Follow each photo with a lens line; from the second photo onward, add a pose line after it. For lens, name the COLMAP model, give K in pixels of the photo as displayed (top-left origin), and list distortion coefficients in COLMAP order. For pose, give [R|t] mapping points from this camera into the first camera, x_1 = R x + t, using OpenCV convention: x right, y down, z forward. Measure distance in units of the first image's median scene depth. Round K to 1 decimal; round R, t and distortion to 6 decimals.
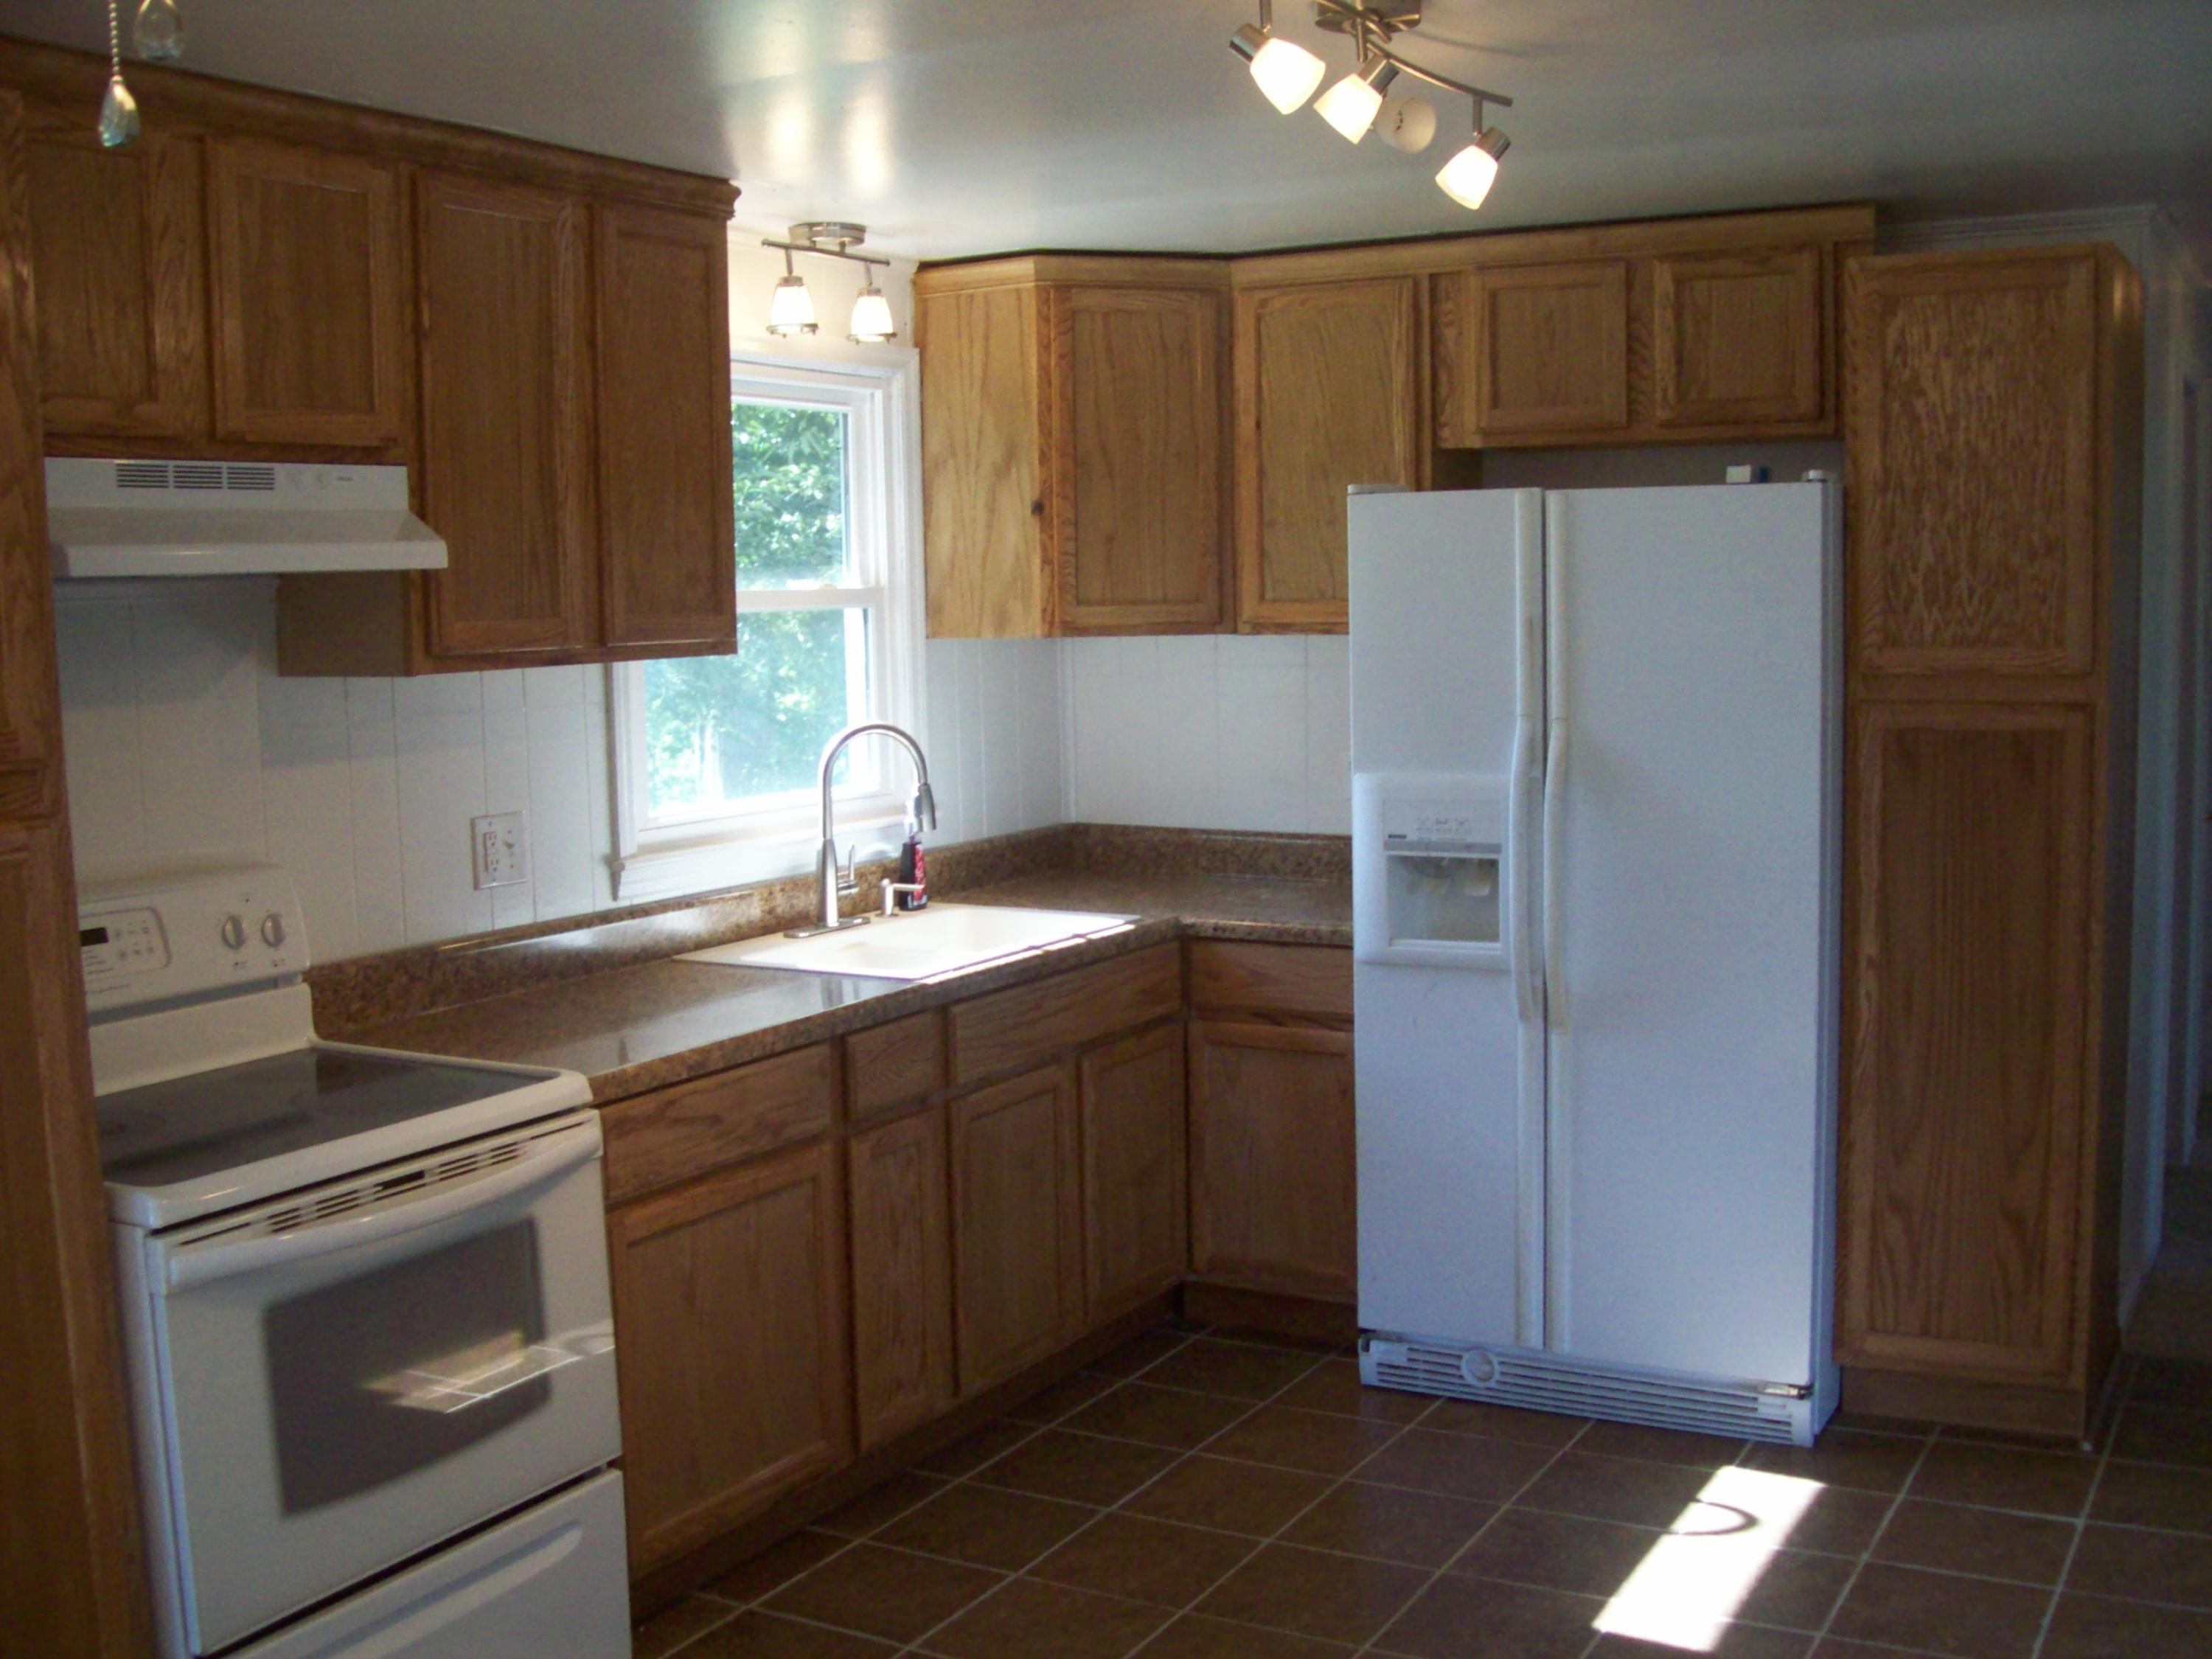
lens RADIAL K [[2344.2, 0, 1118.2], [0, 2344.2, 840.7], [0, 0, 1]] dist [-0.191174, 0.143657]
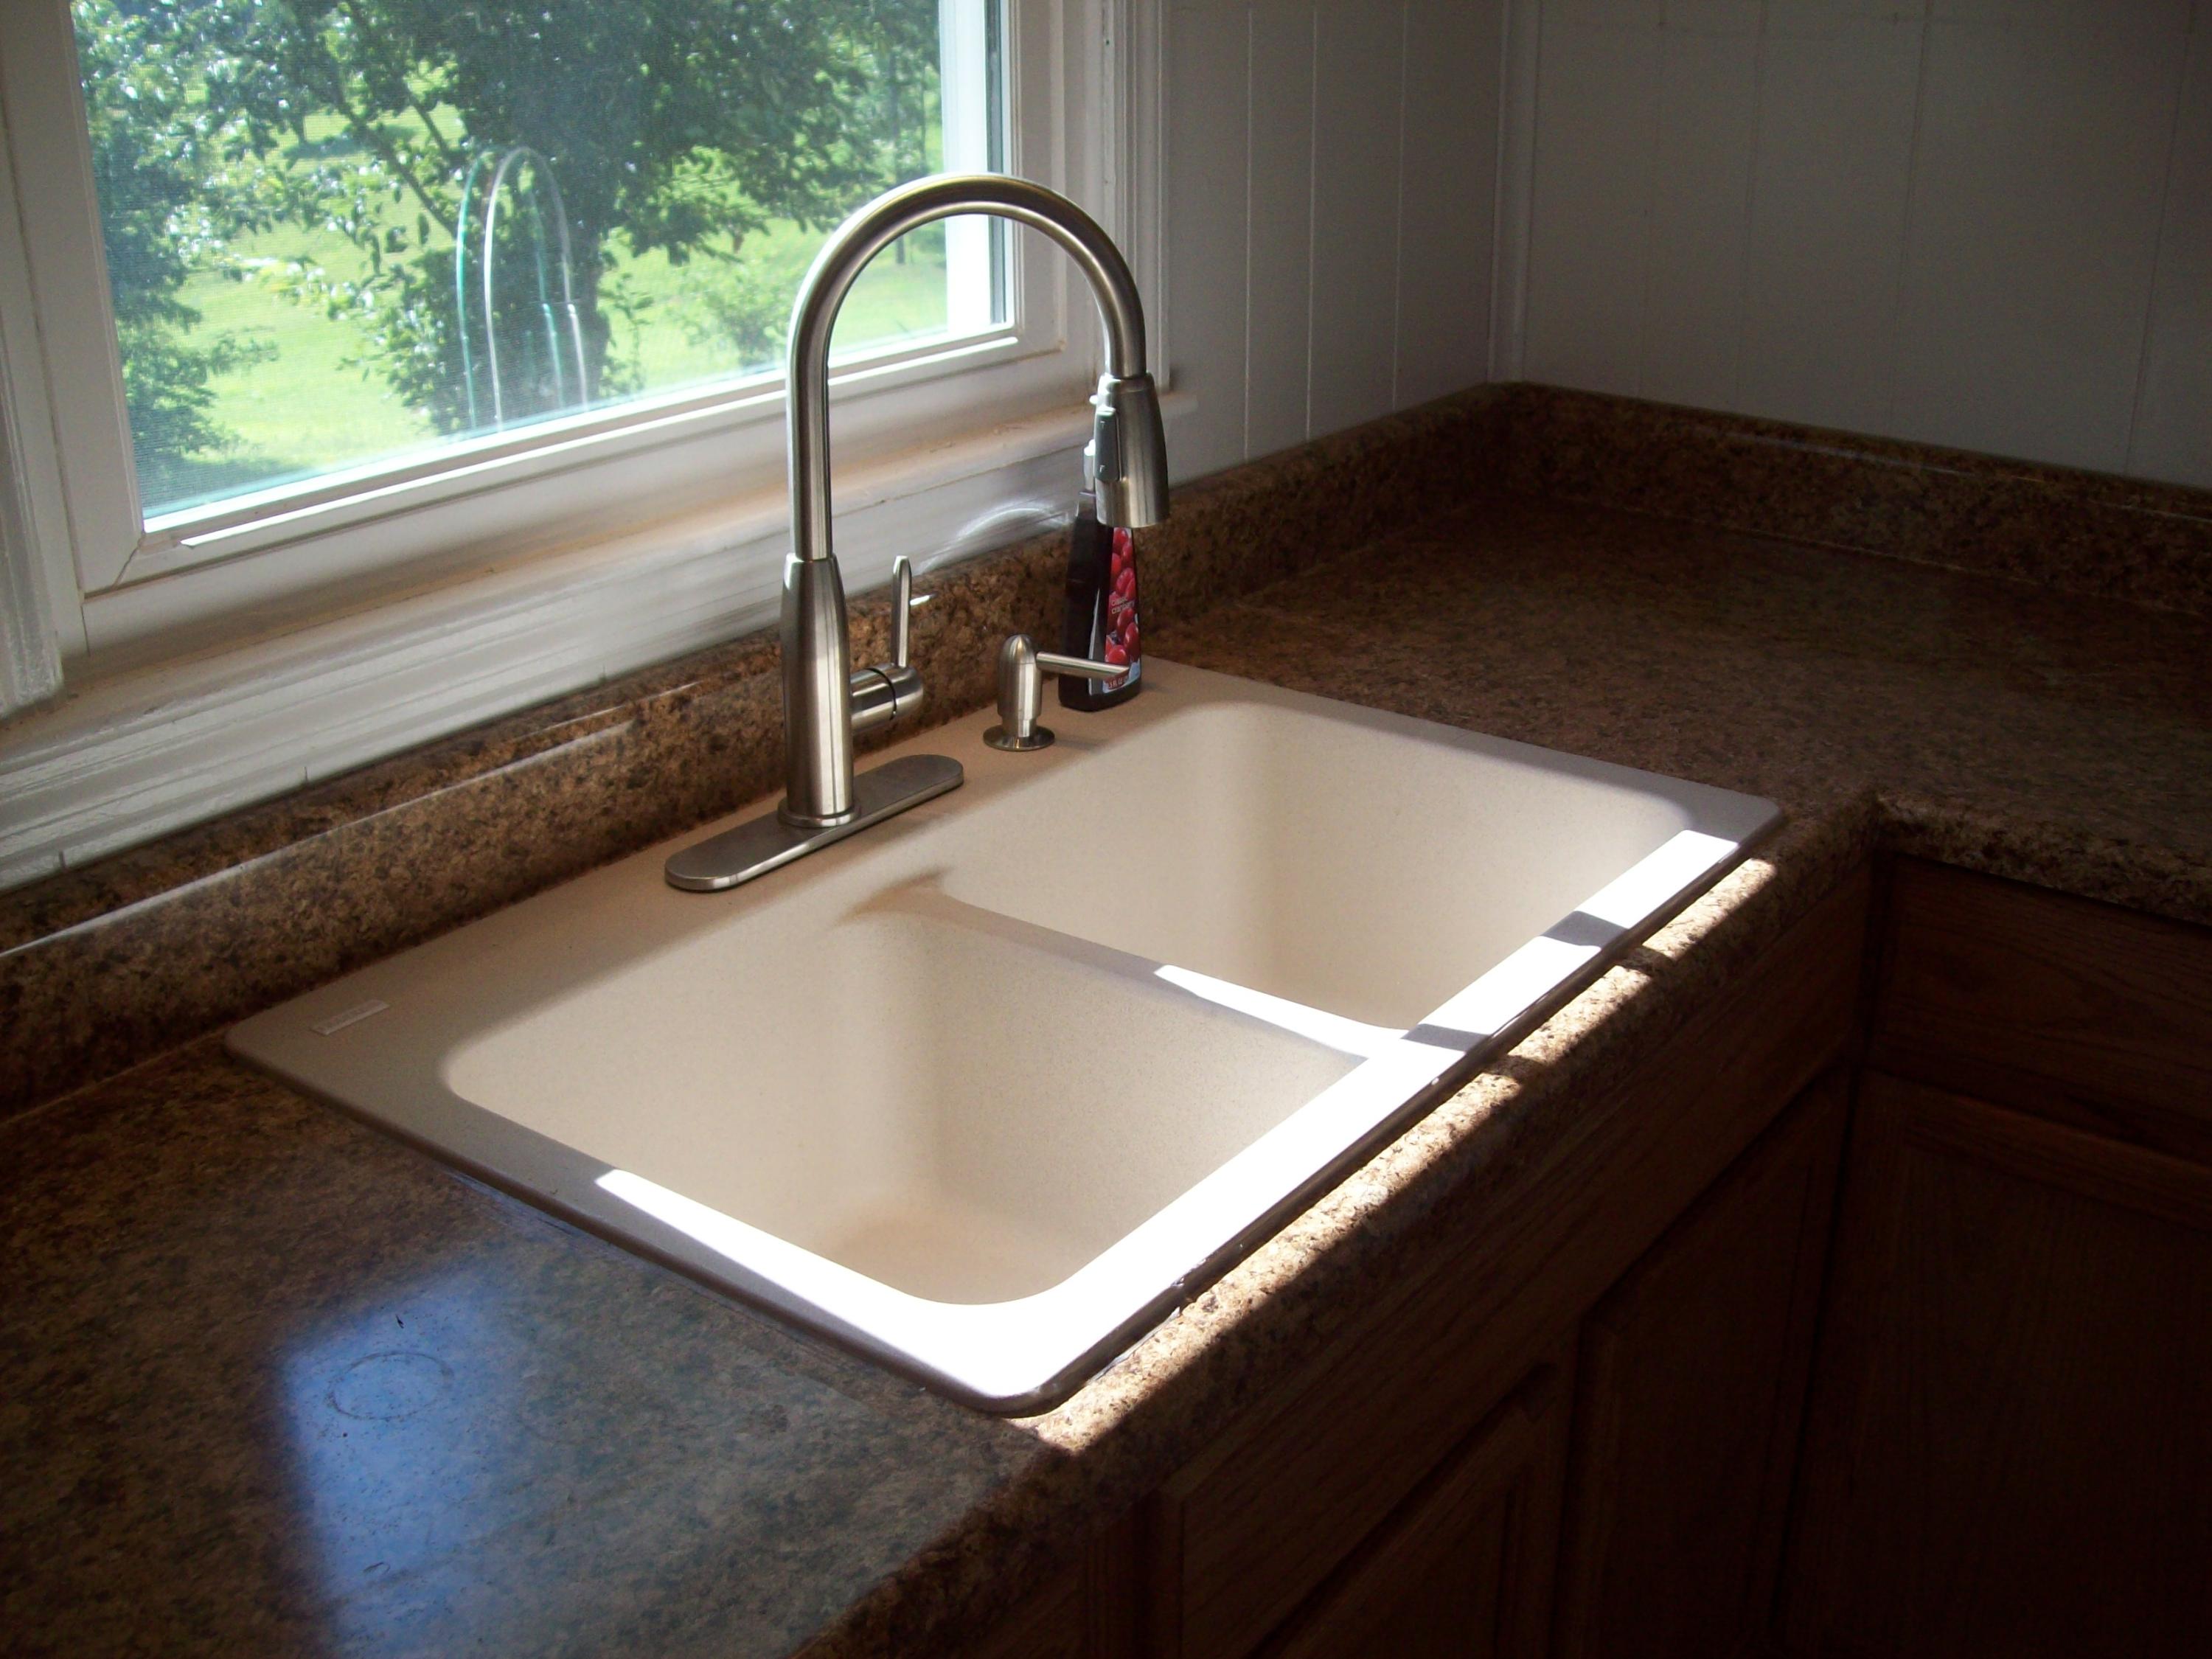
lens RADIAL K [[2344.2, 0, 1118.2], [0, 2344.2, 840.7], [0, 0, 1]] dist [-0.191174, 0.143657]
pose [[0.992160, 0.065687, -0.106318, -0.063285], [-0.033795, 0.960050, 0.277782, -0.066151], [0.120317, -0.272011, 0.954743, 0.904121]]
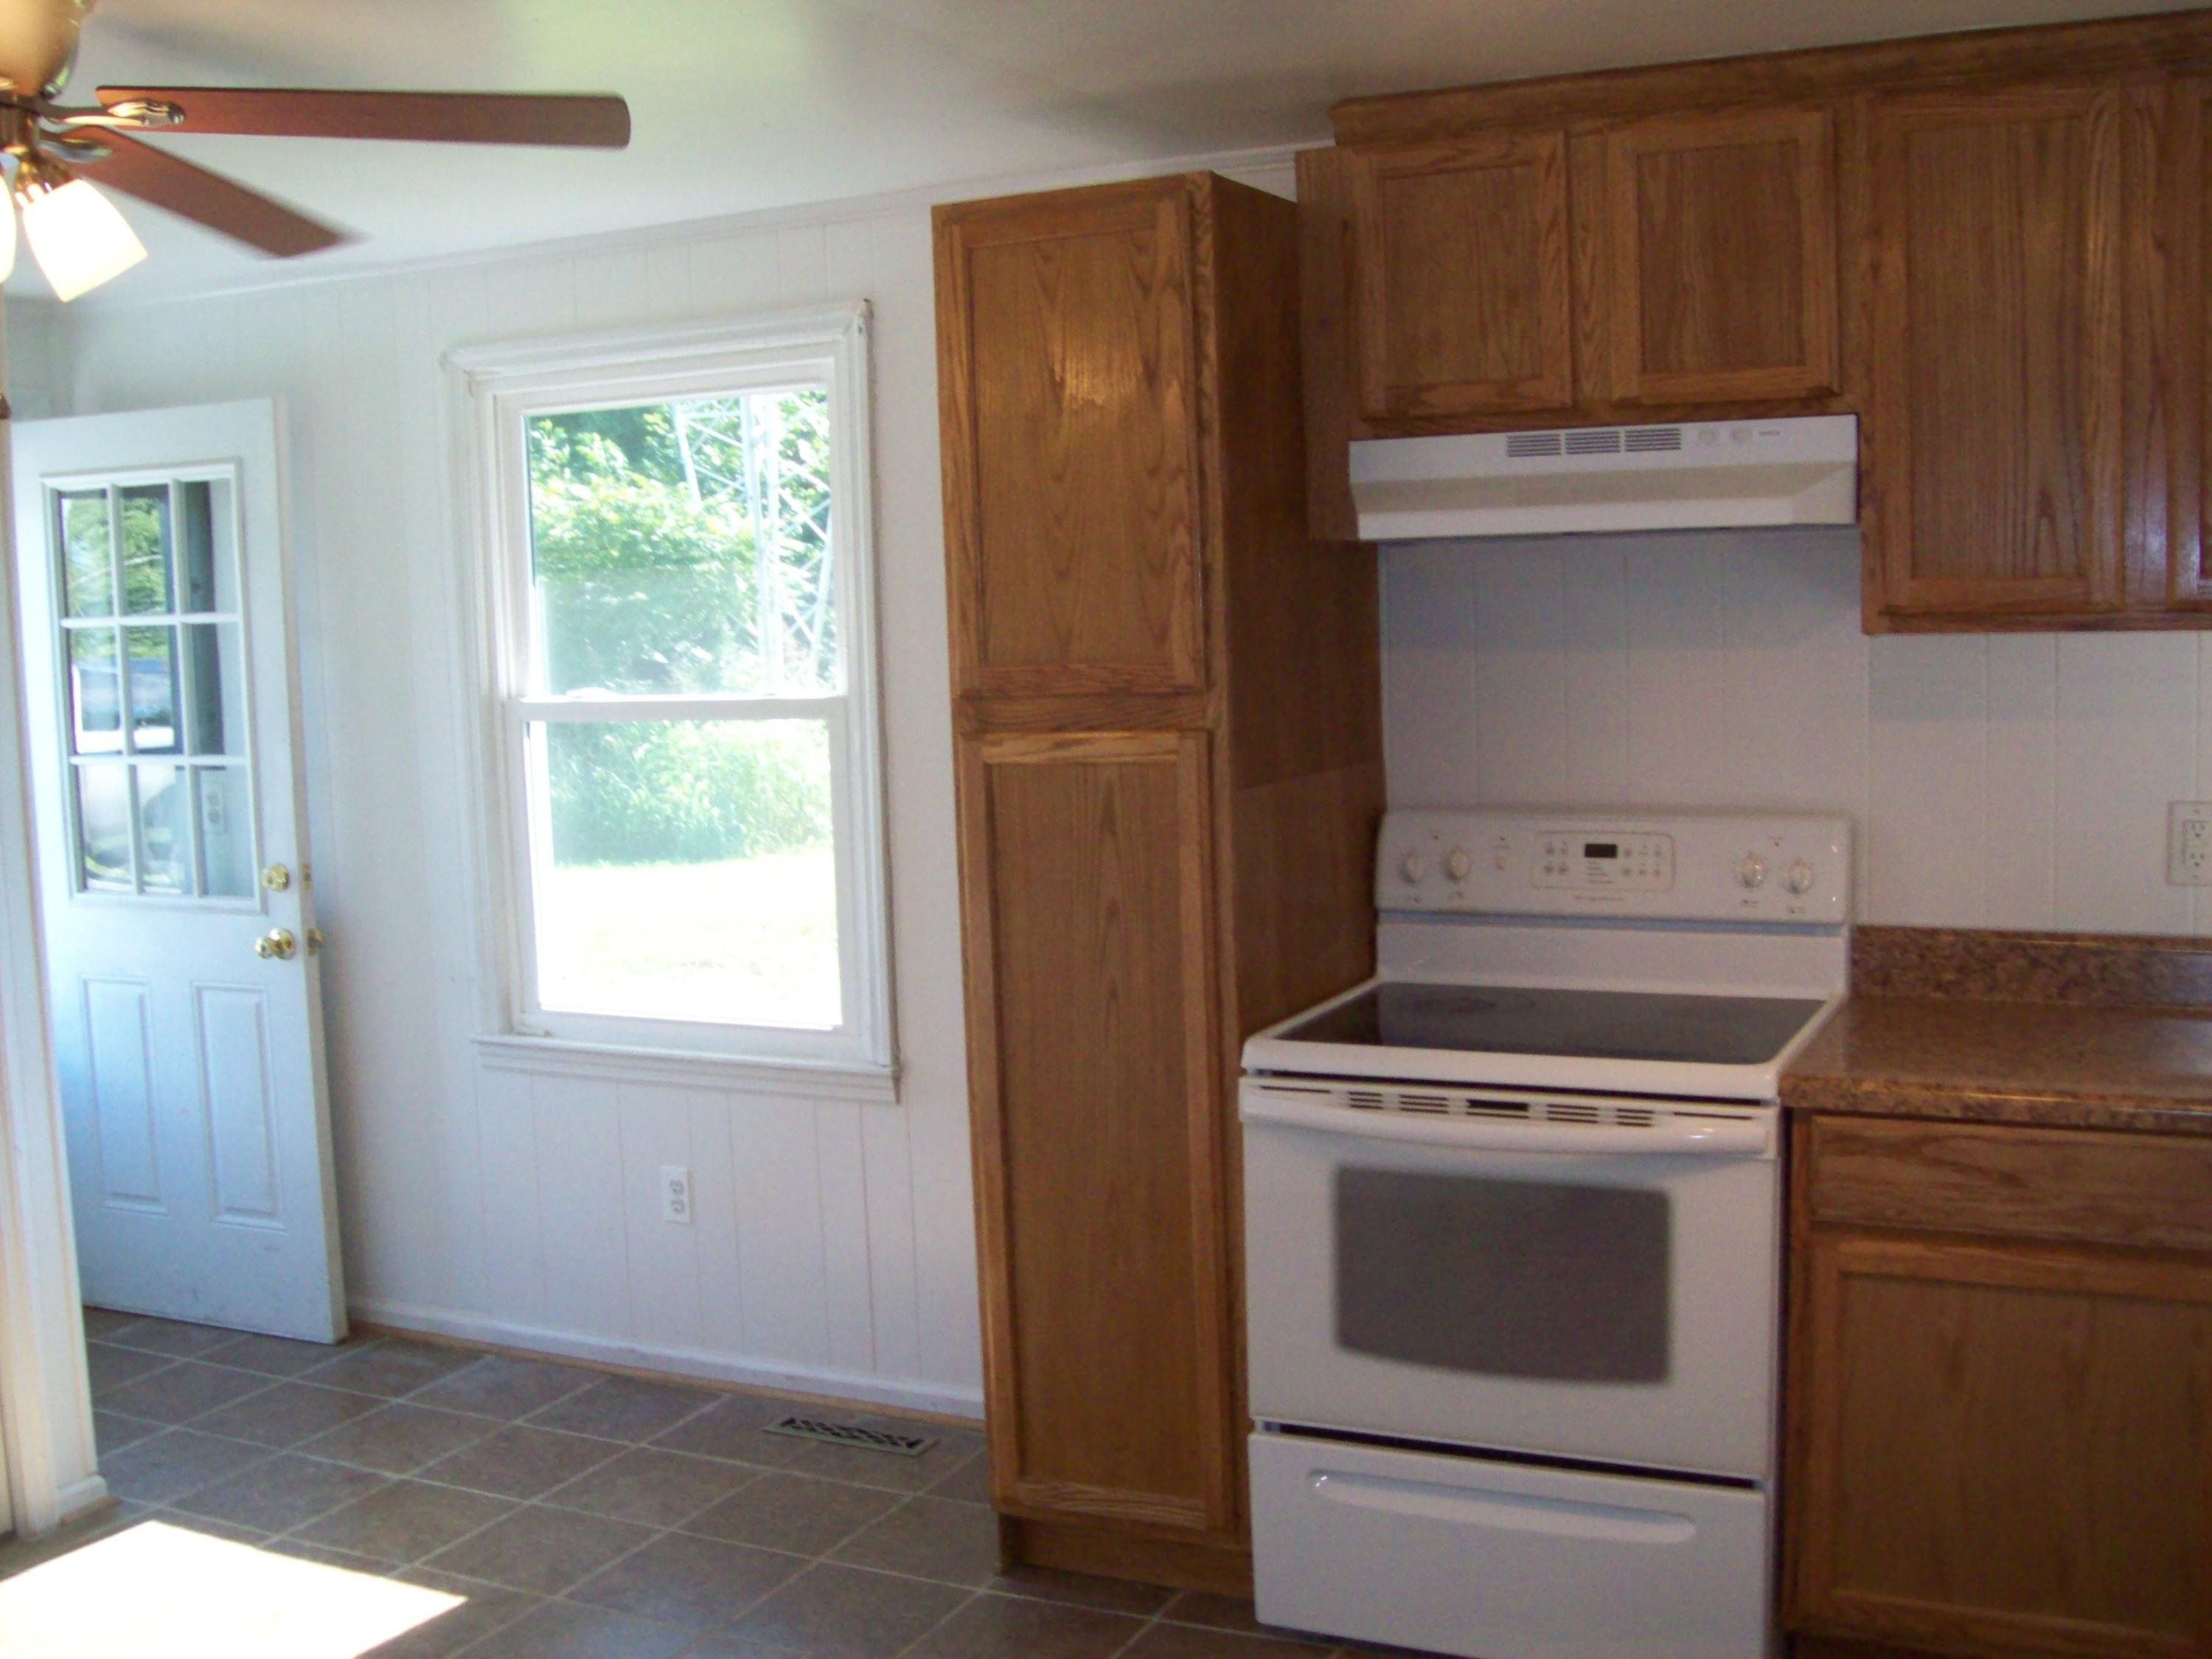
lens RADIAL K [[2344.2, 0, 1118.2], [0, 2344.2, 840.7], [0, 0, 1]] dist [-0.191174, 0.143657]
pose [[0.050382, 0.127618, -0.990543, 0.603310], [-0.076809, 0.989360, 0.123559, -0.077202], [0.995772, 0.069858, 0.059648, 0.612659]]
